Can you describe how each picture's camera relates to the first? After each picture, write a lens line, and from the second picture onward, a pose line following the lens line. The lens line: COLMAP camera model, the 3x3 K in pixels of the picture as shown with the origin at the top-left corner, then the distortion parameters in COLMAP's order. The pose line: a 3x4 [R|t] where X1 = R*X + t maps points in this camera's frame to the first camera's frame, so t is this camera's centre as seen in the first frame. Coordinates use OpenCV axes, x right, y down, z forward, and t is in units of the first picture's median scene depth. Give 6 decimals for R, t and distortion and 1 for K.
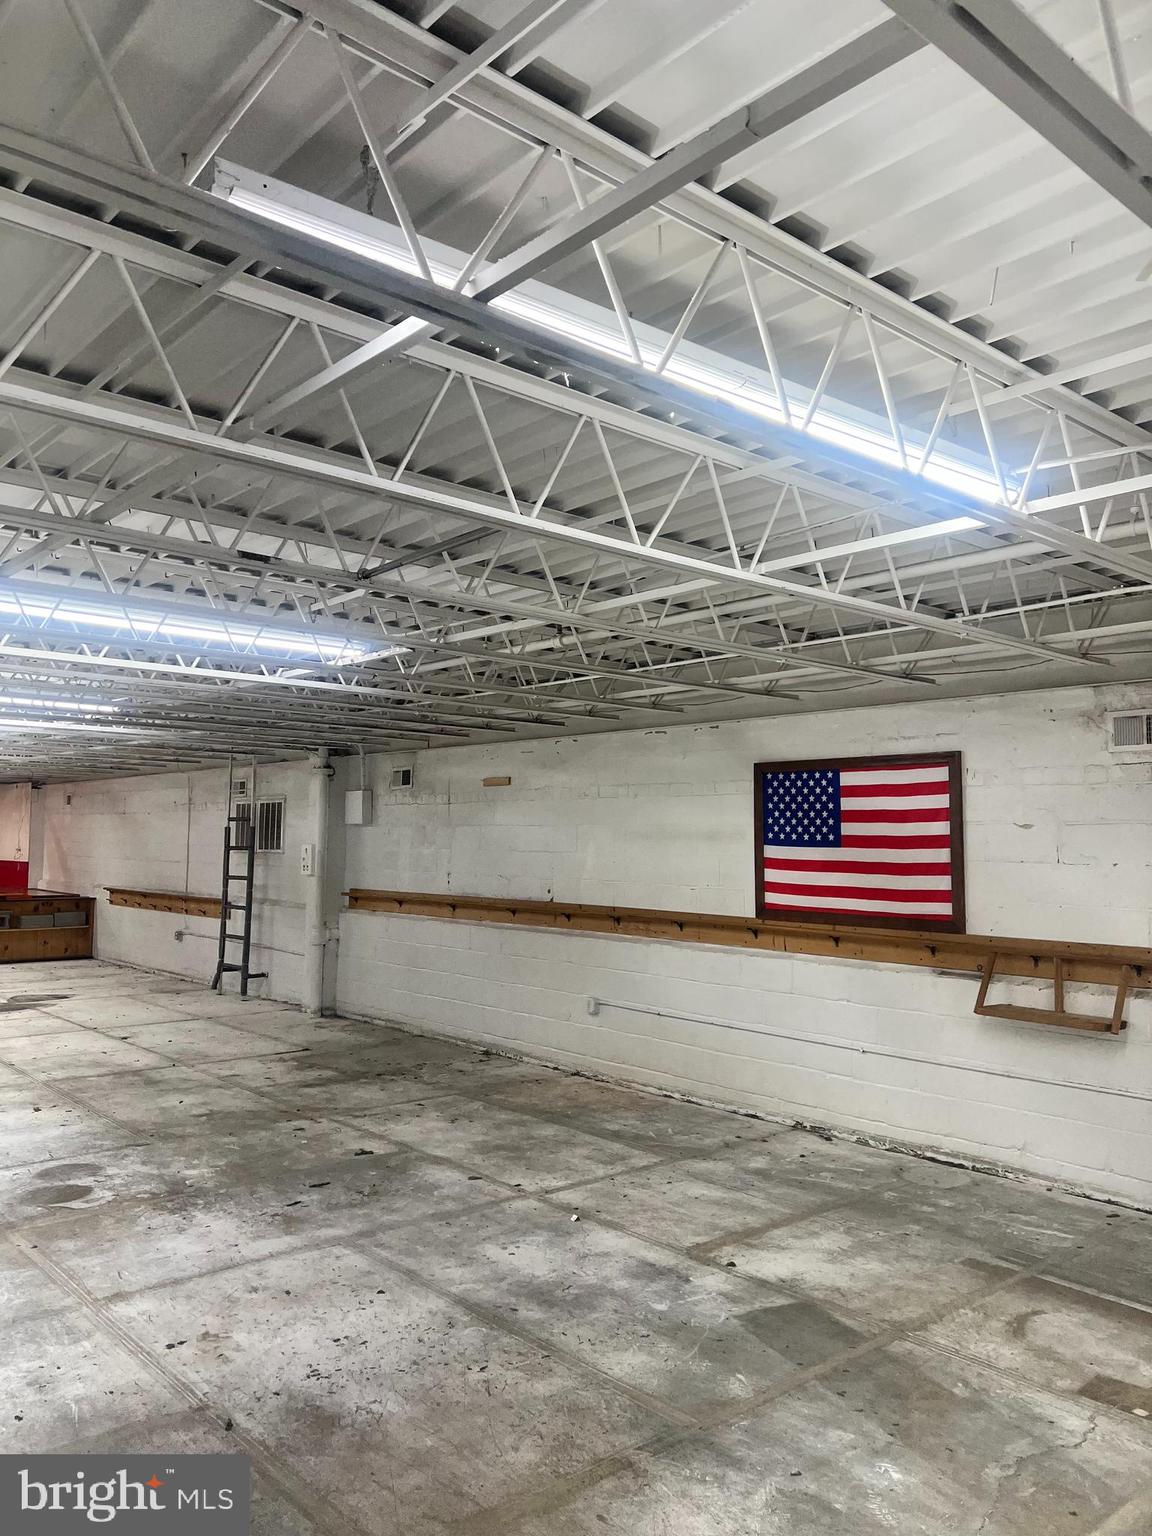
lens RADIAL K [[1134.1, 0, 583.0], [0, 1134.1, 722.7], [0, 0, 1]] dist [0.065392, -0.056010]
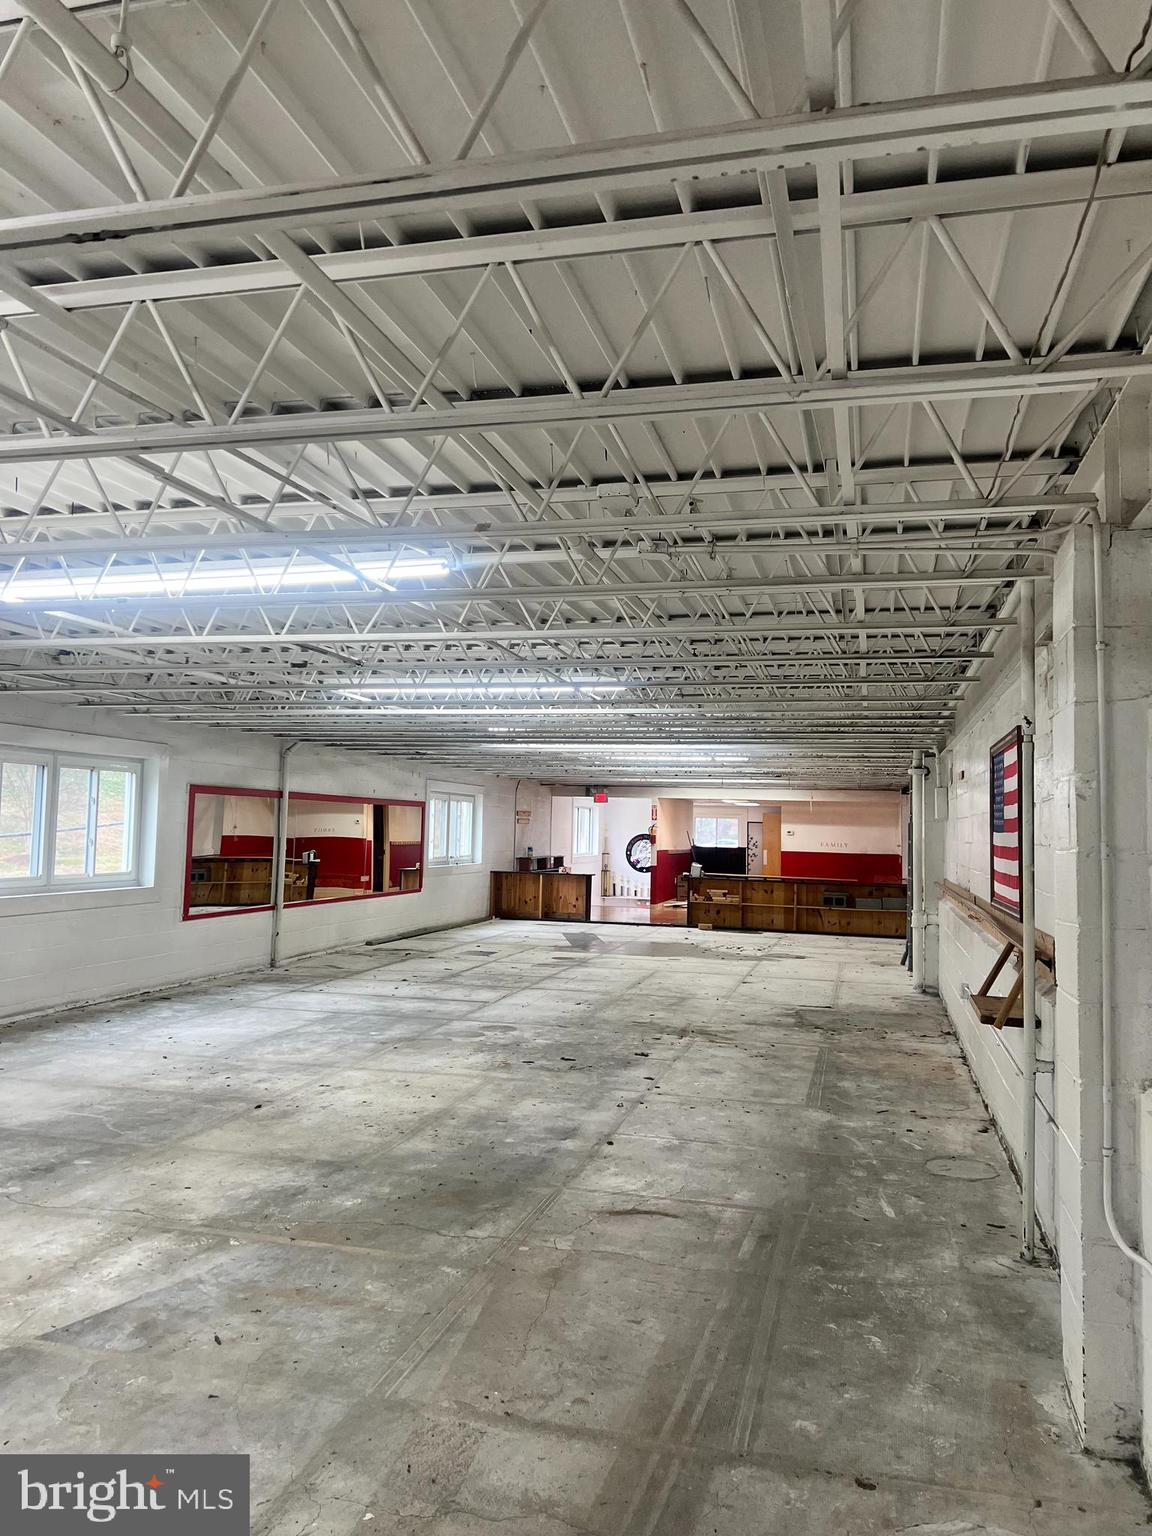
lens RADIAL K [[1147.7, 0, 591.9], [0, 1147.7, 759.4], [0, 0, 1]] dist [0.066154, -0.072176]
pose [[0.566357, -0.047858, -0.822769, 0.909763], [0.067965, 0.997624, -0.011244, 0.039428], [0.821353, -0.049551, 0.568264, 0.197299]]
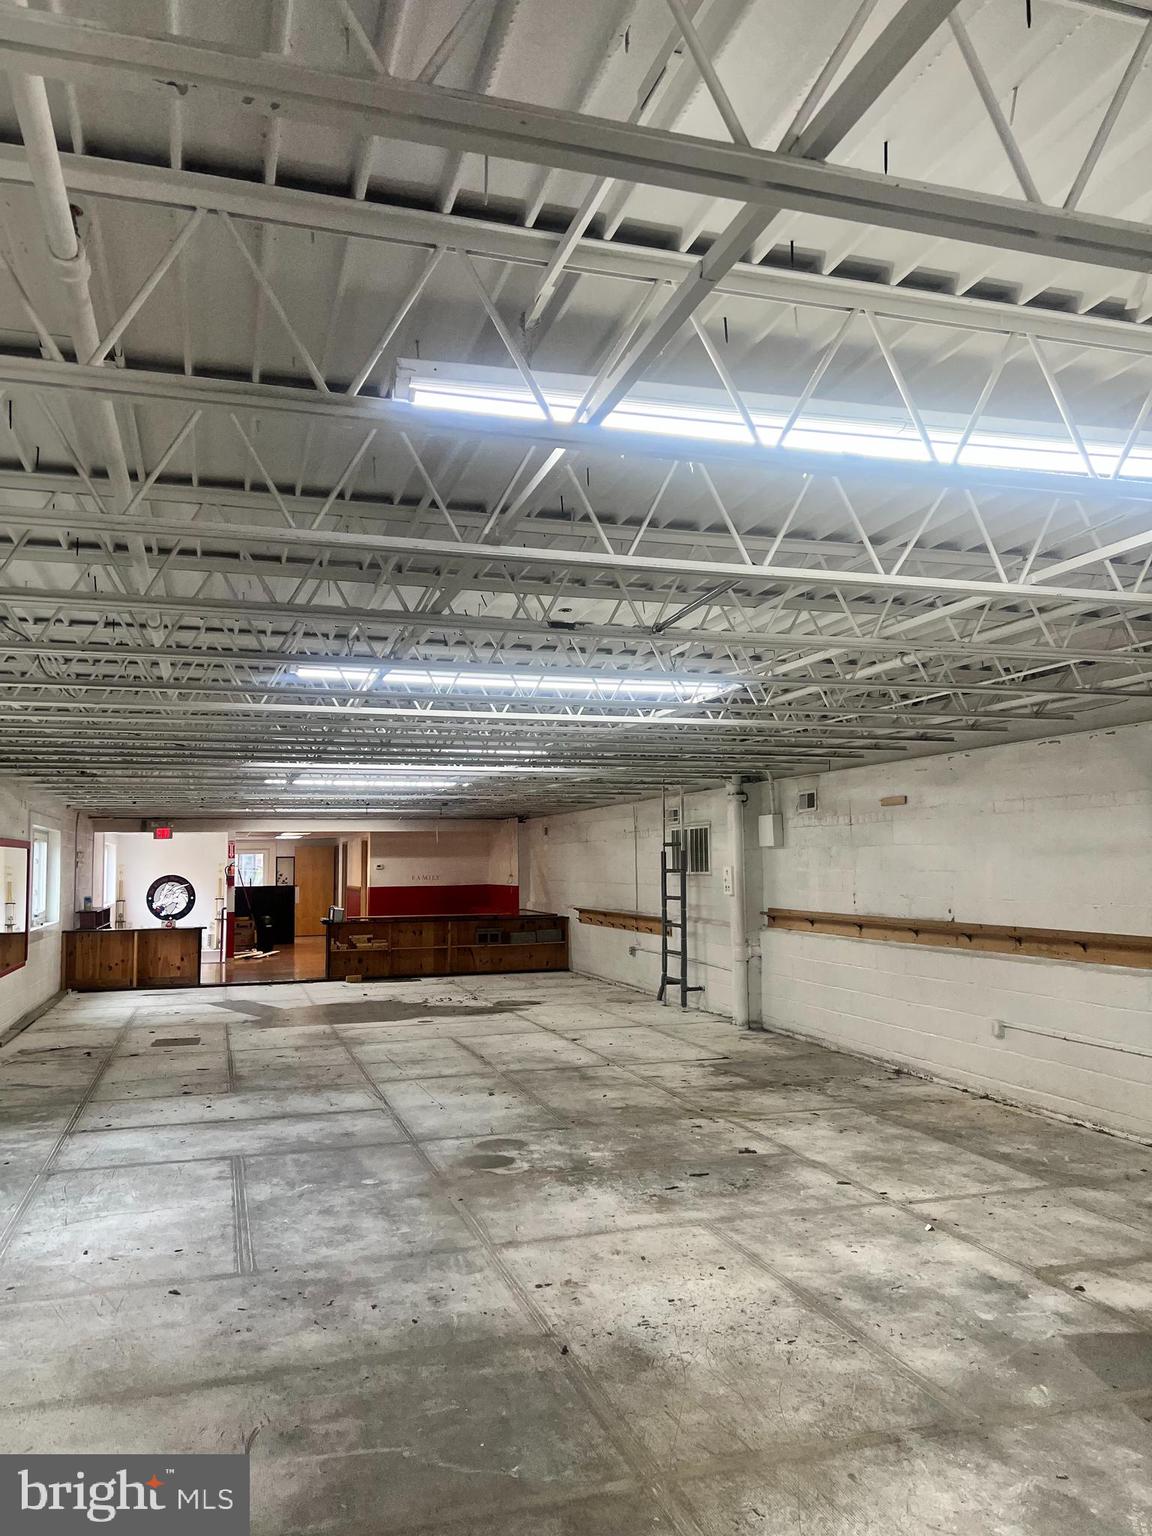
lens RADIAL K [[1136.7, 0, 598.2], [0, 1136.7, 738.5], [0, 0, 1]] dist [0.056597, -0.041858]
pose [[0.919150, -0.064354, -0.388616, 0.123897], [0.062513, 0.997893, -0.017394, -0.003085], [0.388916, -0.008306, 0.921236, -0.046186]]
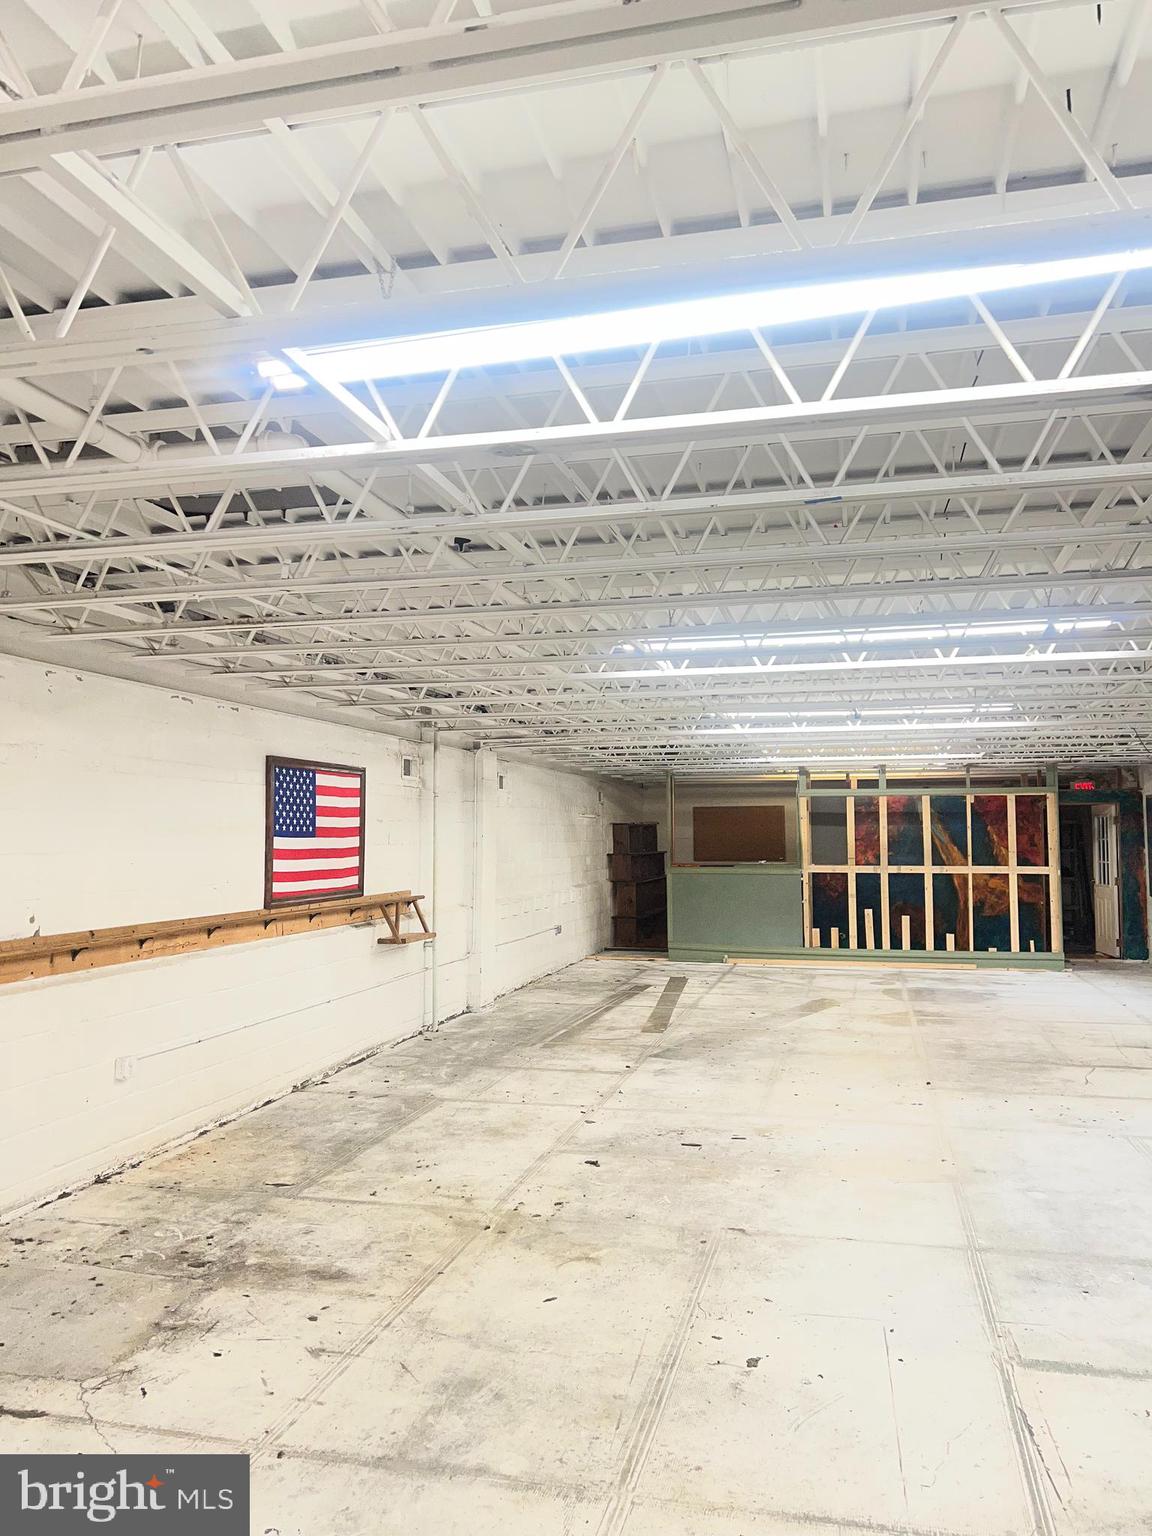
lens RADIAL K [[1147.7, 0, 591.9], [0, 1147.7, 759.4], [0, 0, 1]] dist [0.066154, -0.072176]
pose [[-0.579011, 0.042186, 0.814227, -1.022237], [-0.091379, 0.989011, -0.116224, 0.159498], [-0.810183, -0.141698, -0.568793, 1.637666]]
